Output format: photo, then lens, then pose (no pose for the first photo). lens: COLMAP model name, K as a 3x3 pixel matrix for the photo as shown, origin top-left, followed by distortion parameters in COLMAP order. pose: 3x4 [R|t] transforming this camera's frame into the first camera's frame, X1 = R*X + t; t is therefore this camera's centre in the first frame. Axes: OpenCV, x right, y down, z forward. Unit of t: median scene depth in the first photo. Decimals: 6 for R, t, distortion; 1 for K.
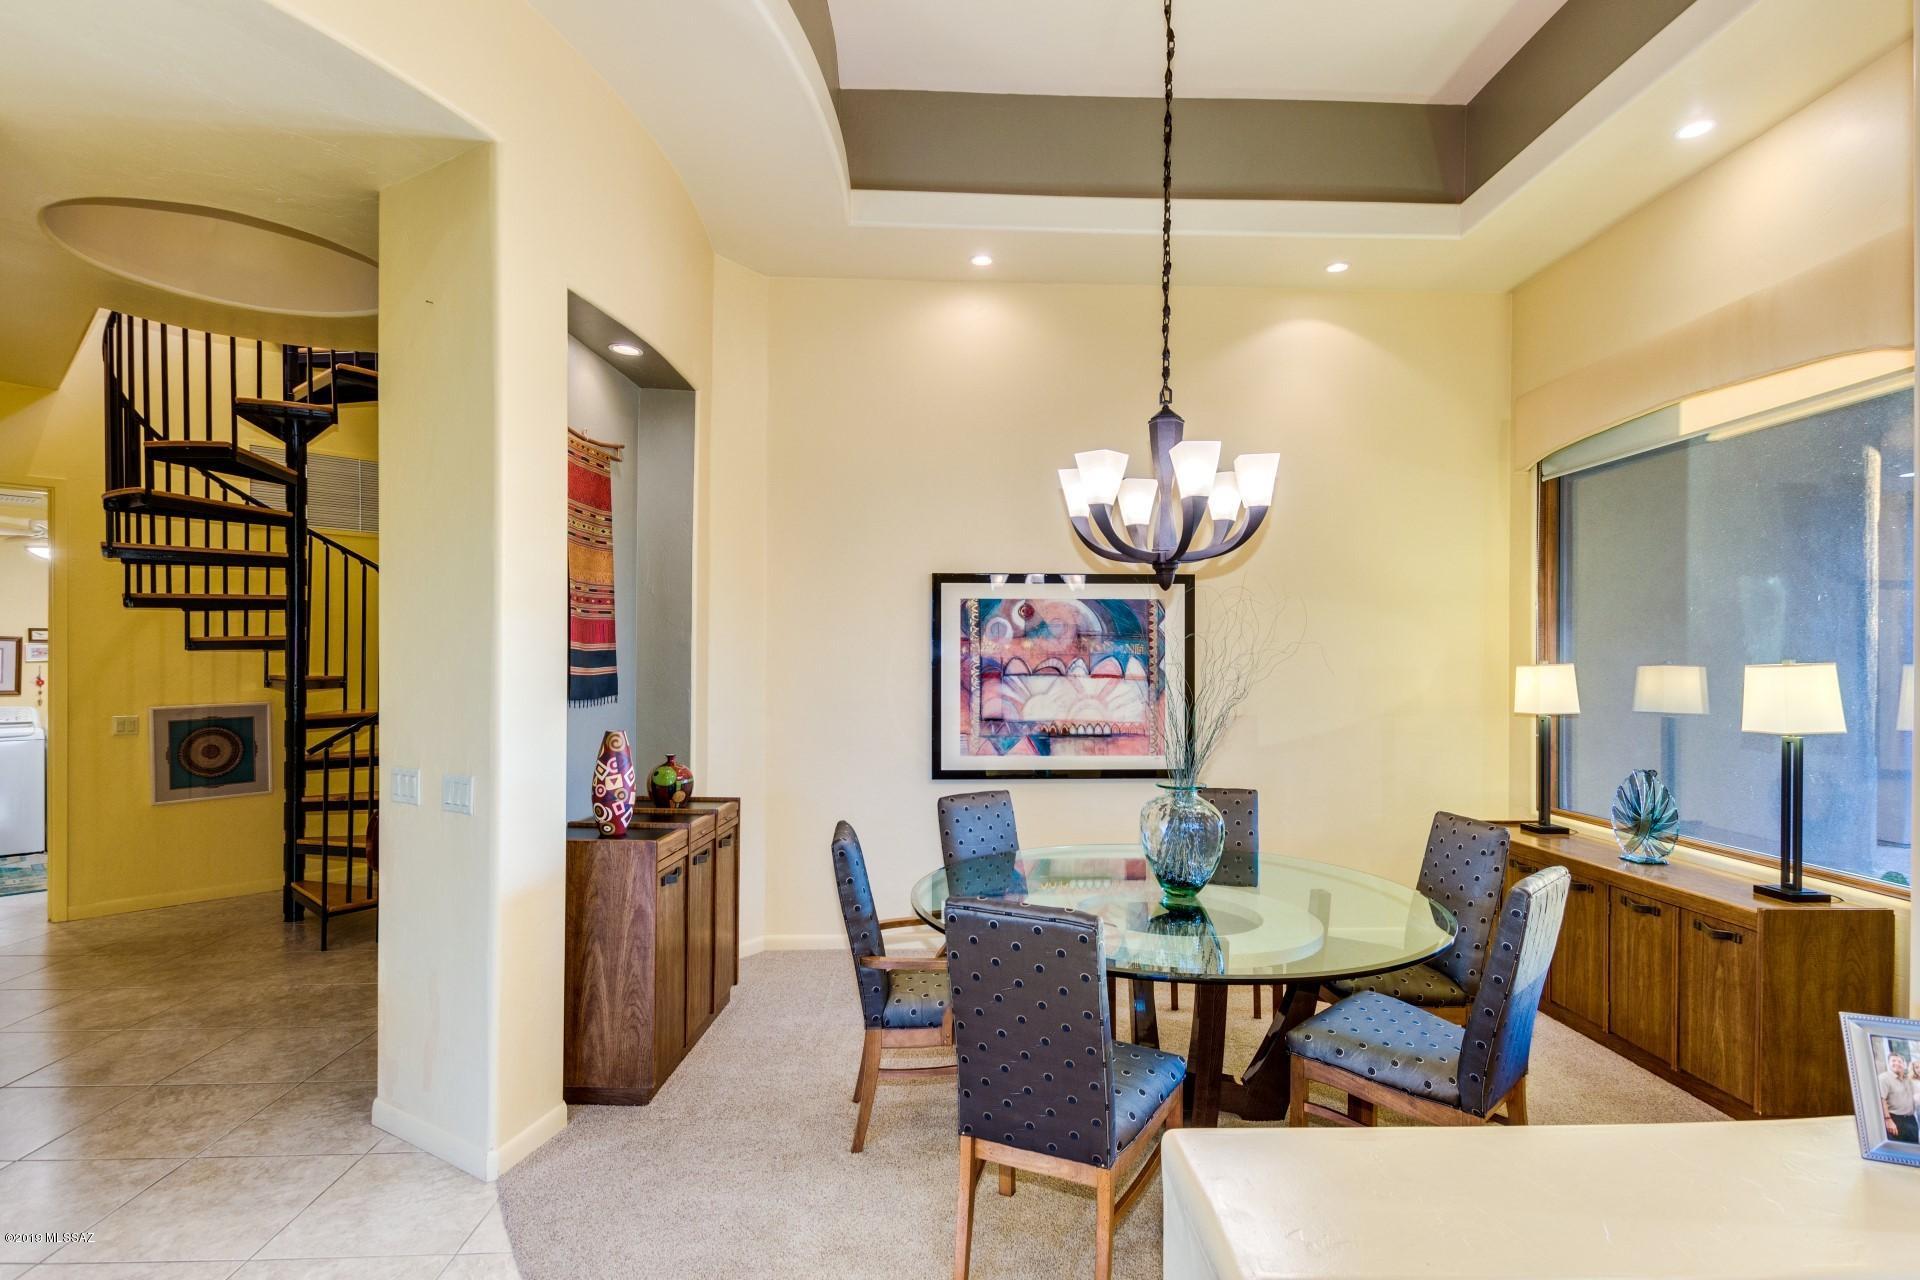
lens RADIAL K [[885.1, 0, 955.5], [0, 885.1, 646.1], [0, 0, 1]] dist [0.001601, -0.000097]
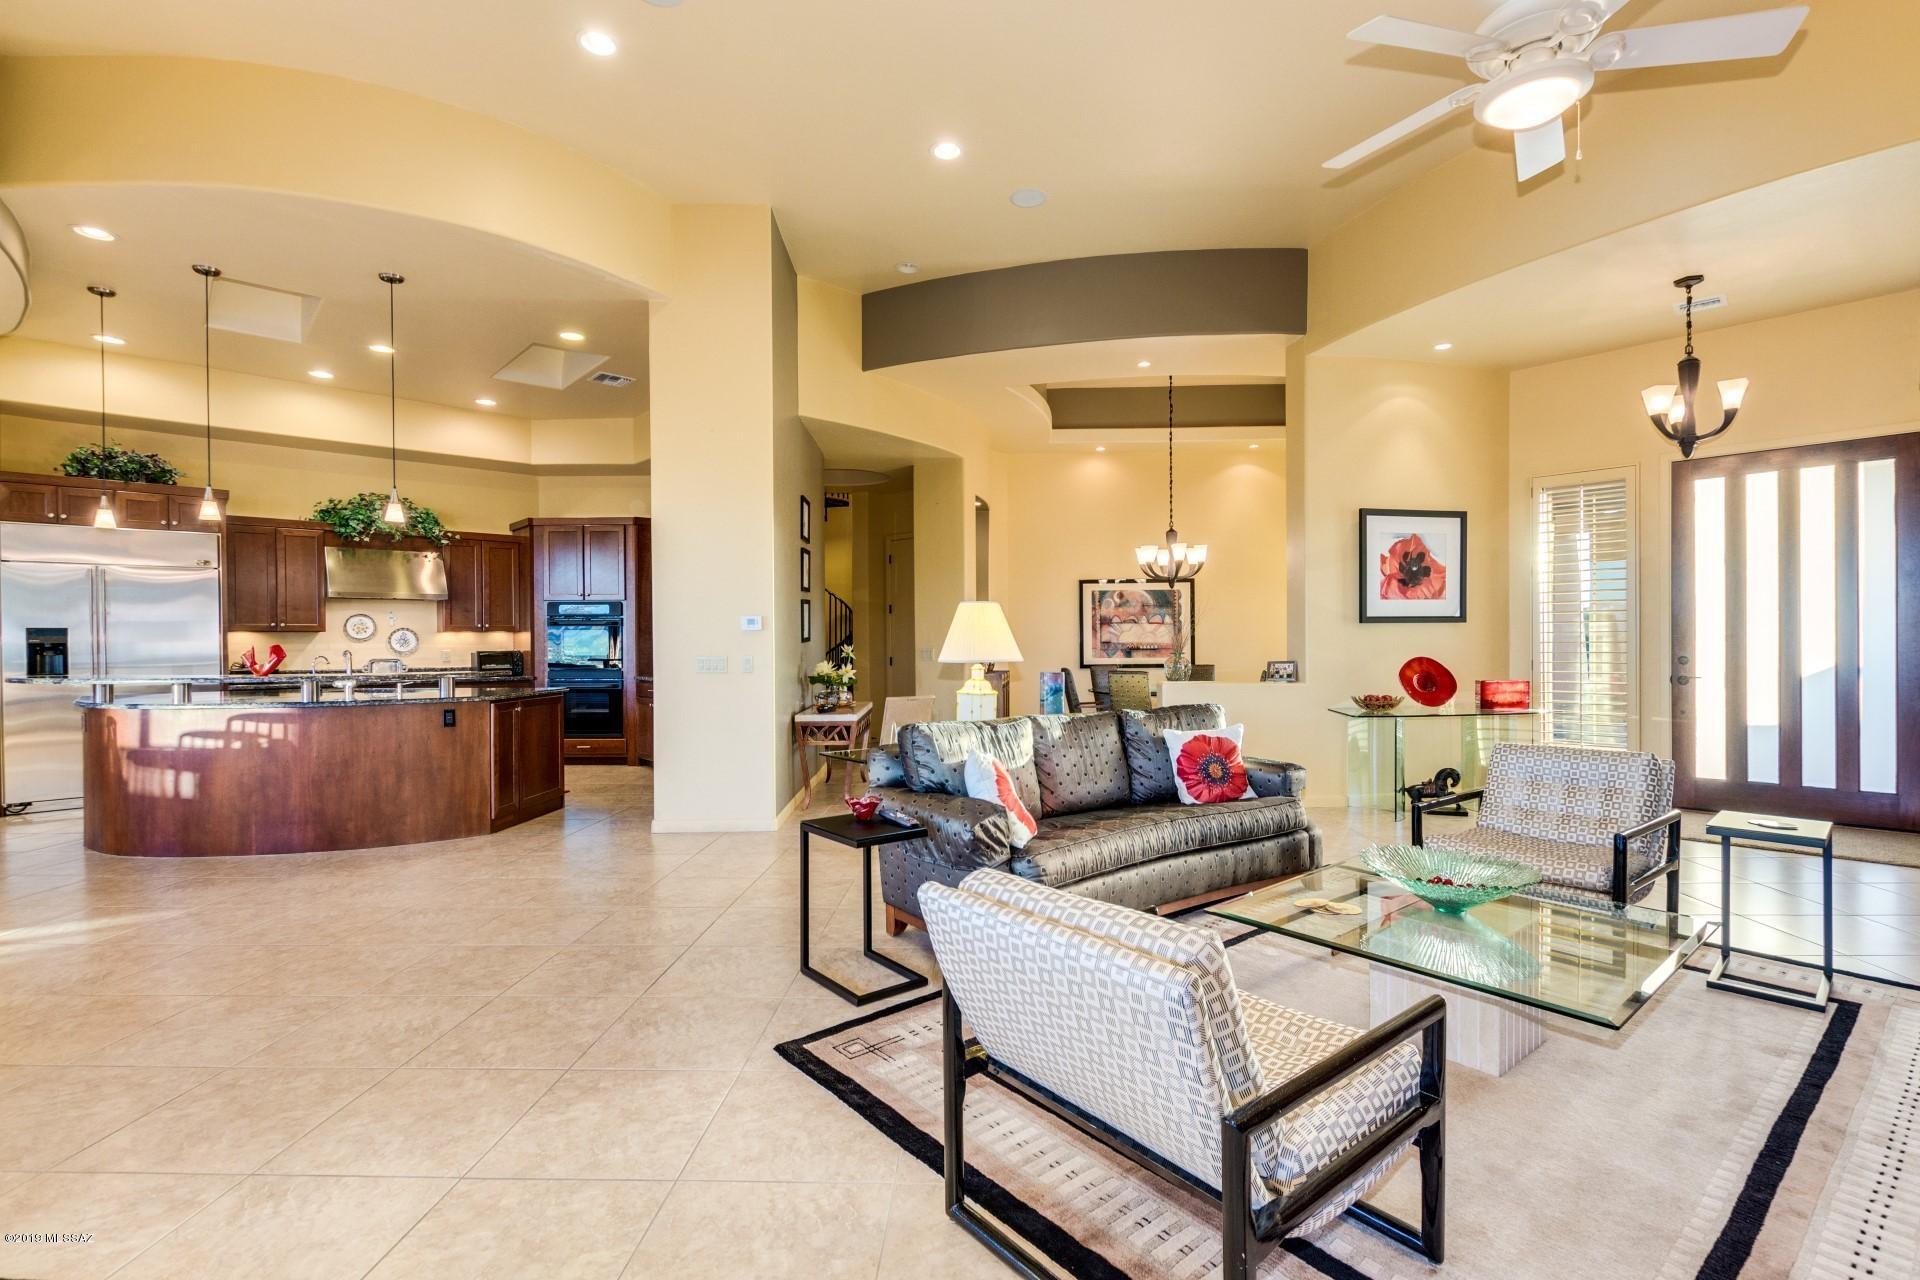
lens RADIAL K [[899.4, 0, 959.6], [0, 899.4, 637.9], [0, 0, 1]] dist [0.043993, -0.013524]
pose [[0.998189, -0.012171, -0.058912, -0.201645], [0.012256, 0.999924, 0.001087, 0.063739], [0.058894, -0.001807, 0.998263, -1.378194]]
